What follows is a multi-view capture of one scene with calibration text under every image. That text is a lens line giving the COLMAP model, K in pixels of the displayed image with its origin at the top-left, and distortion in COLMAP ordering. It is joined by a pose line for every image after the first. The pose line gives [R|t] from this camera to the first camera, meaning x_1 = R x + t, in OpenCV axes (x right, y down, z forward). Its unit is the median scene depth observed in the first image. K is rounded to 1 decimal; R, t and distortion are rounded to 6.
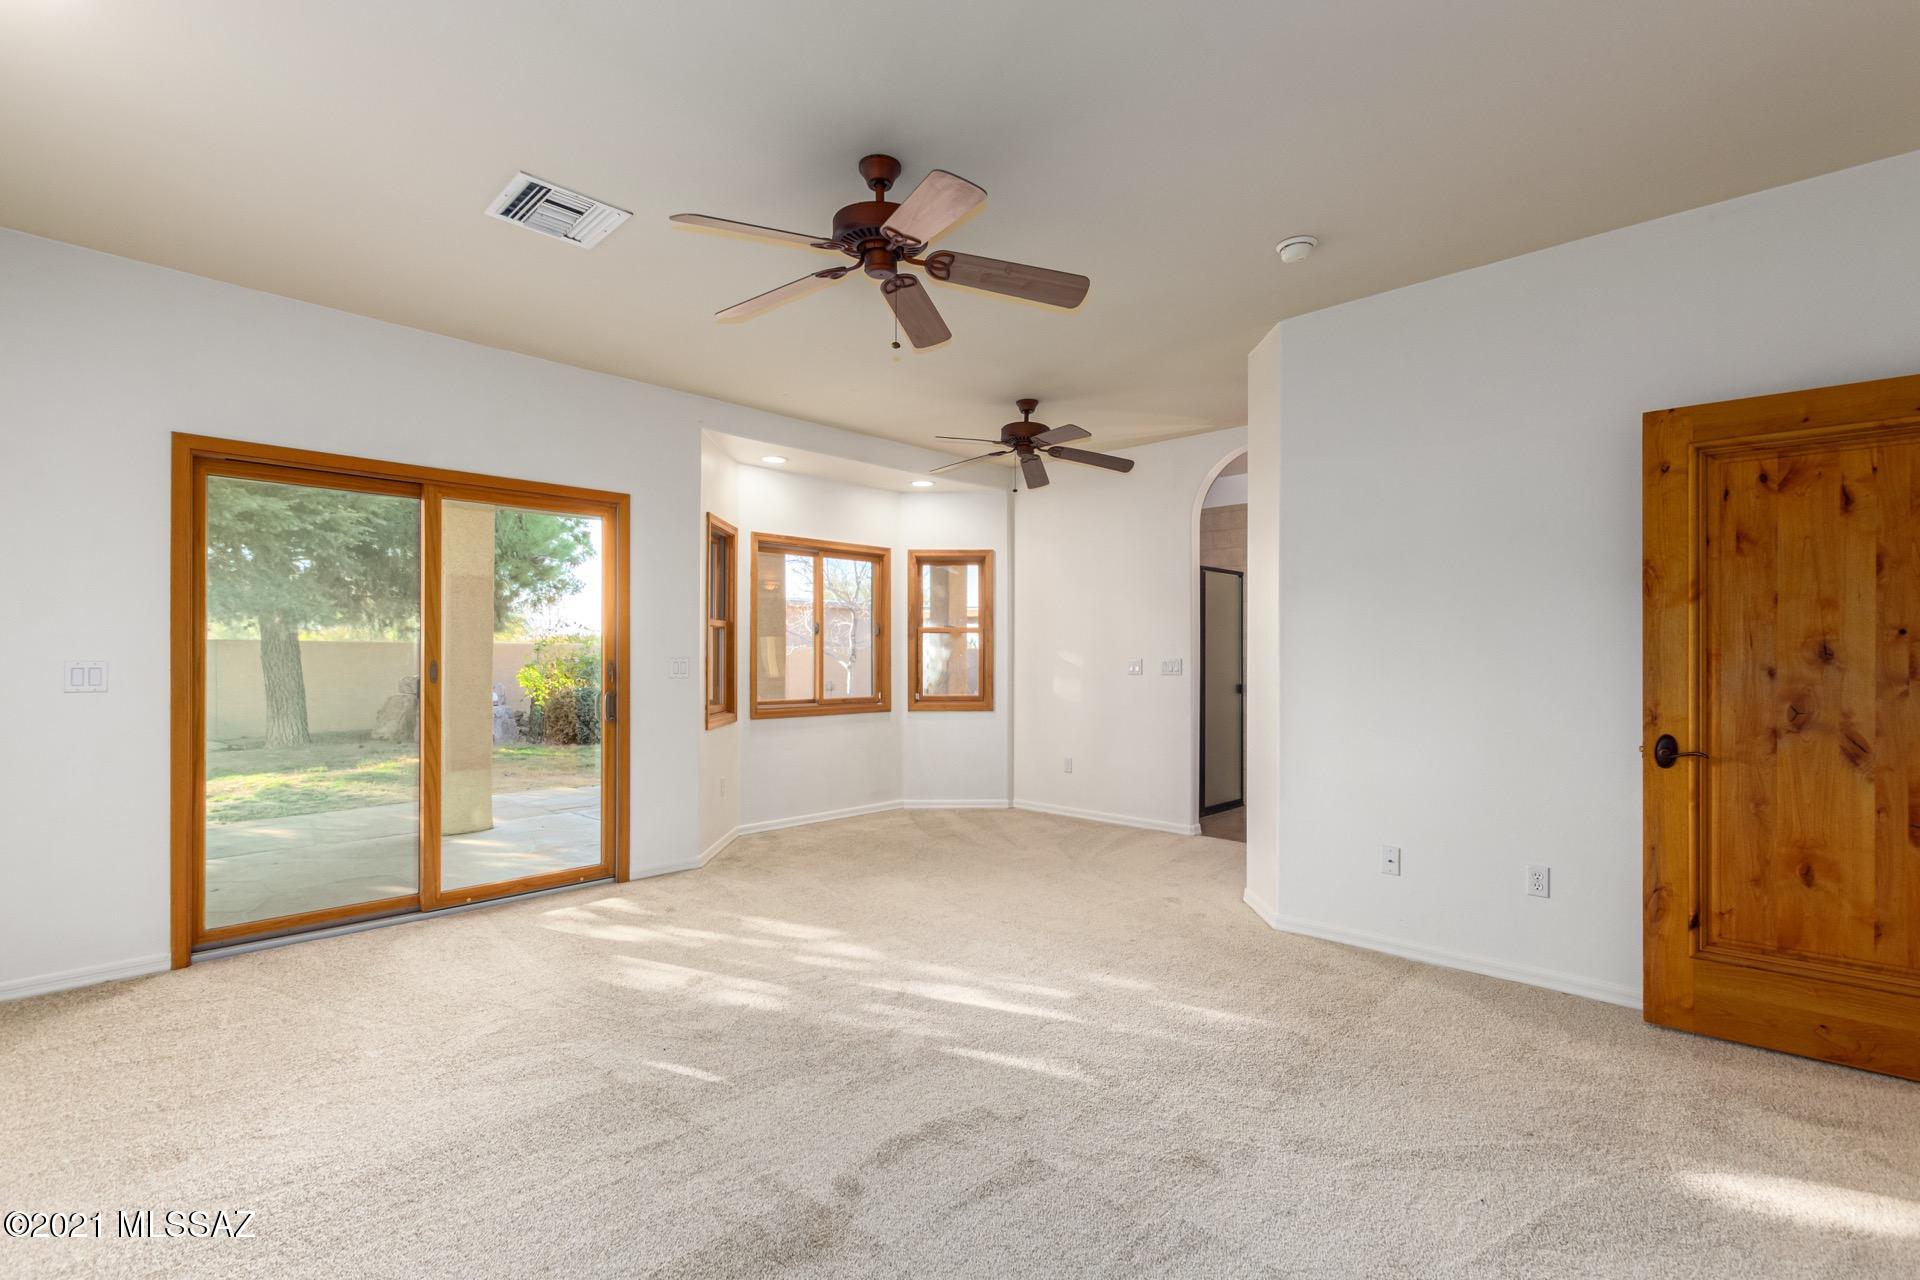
lens RADIAL K [[883.3, 0, 965.5], [0, 883.3, 648.4], [0, 0, 1]] dist [0.011161, -0.004832]
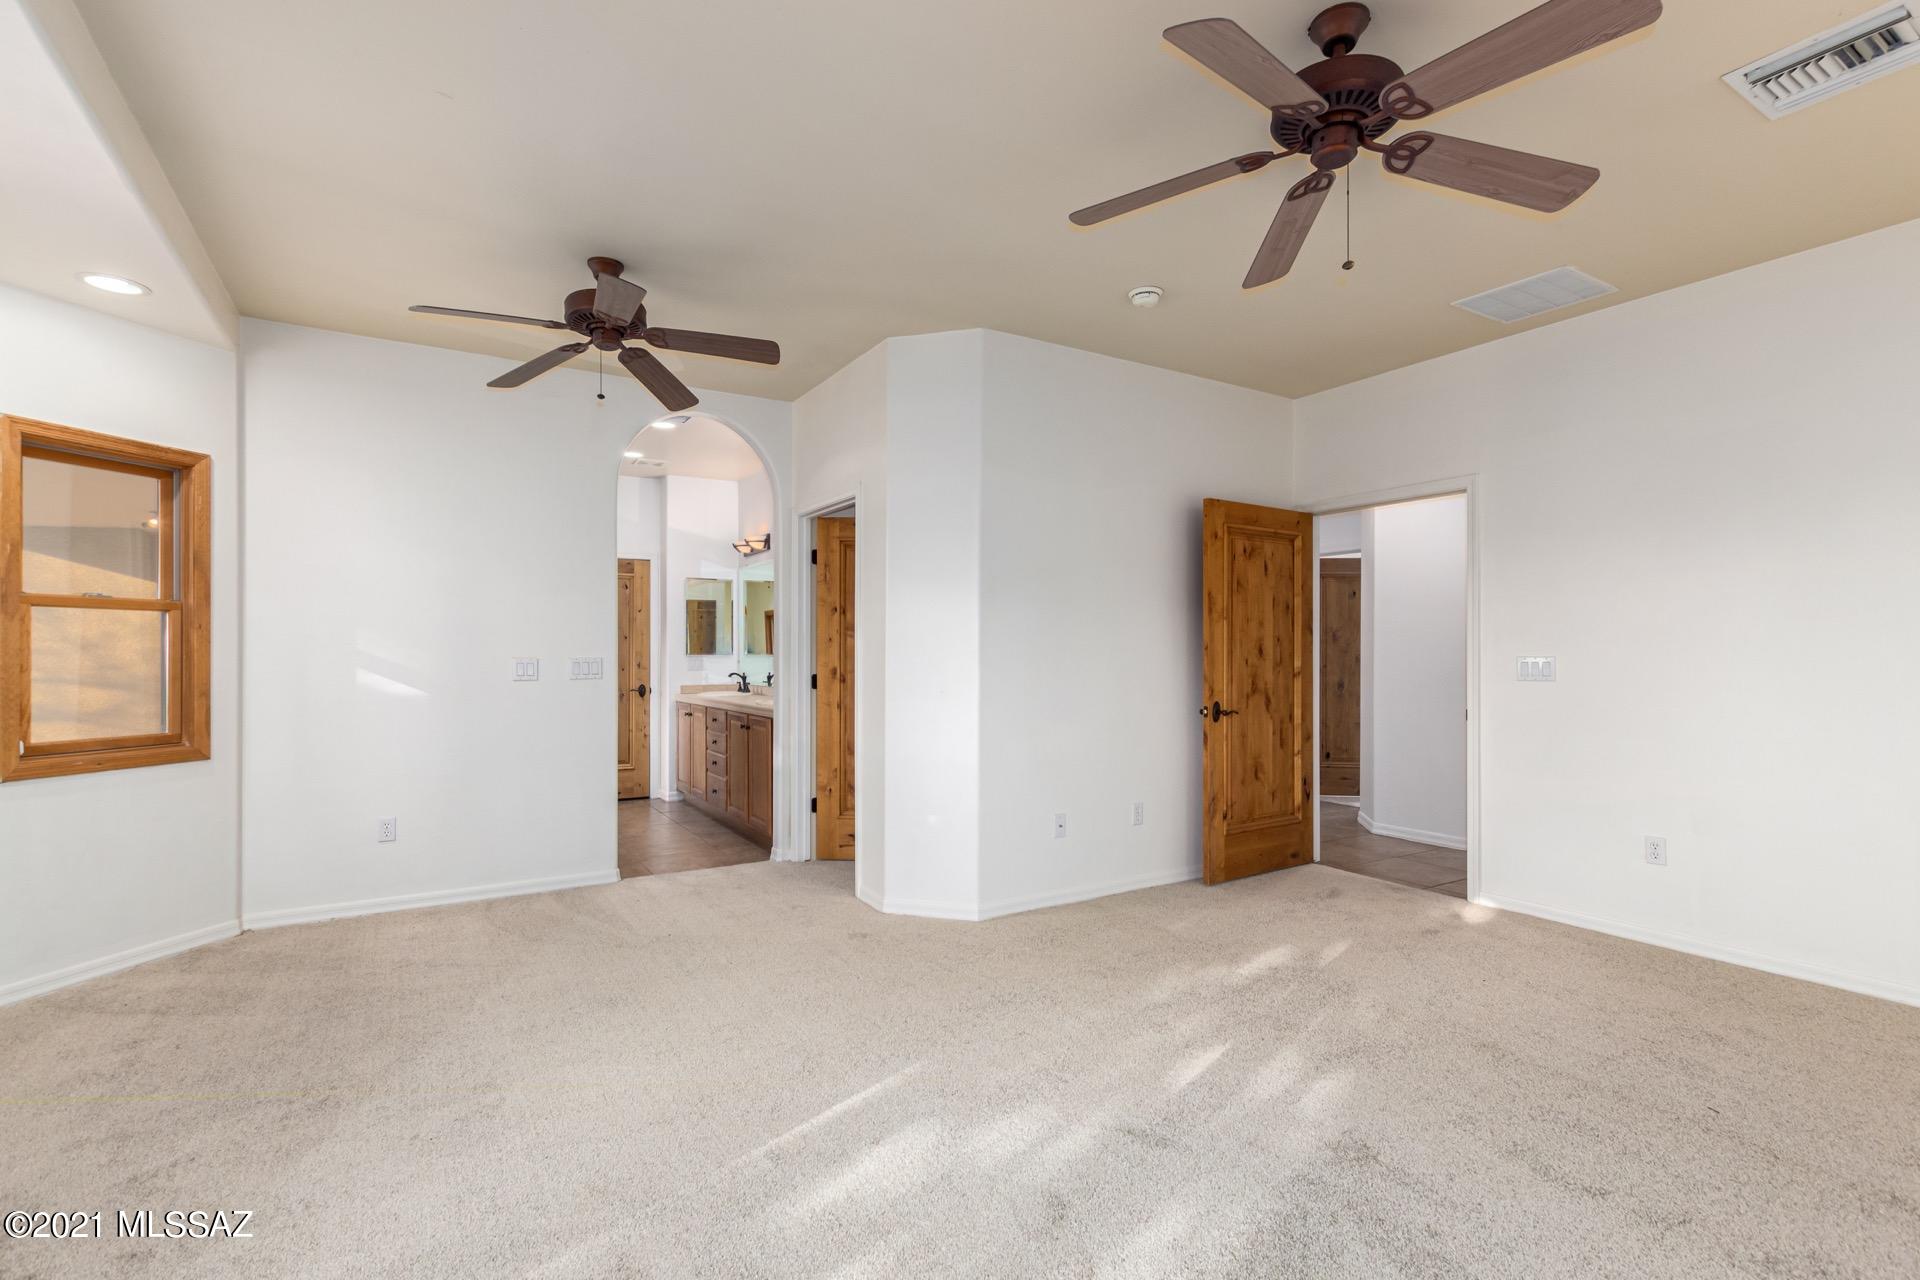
lens RADIAL K [[883.3, 0, 967.5], [0, 883.3, 642.4], [0, 0, 1]] dist [0.011161, -0.004832]
pose [[0.260972, 0.006386, 0.965325, -0.413150], [-0.006651, 0.999966, -0.004817, 0.000459], [-0.965323, -0.005164, 0.261006, 0.480929]]
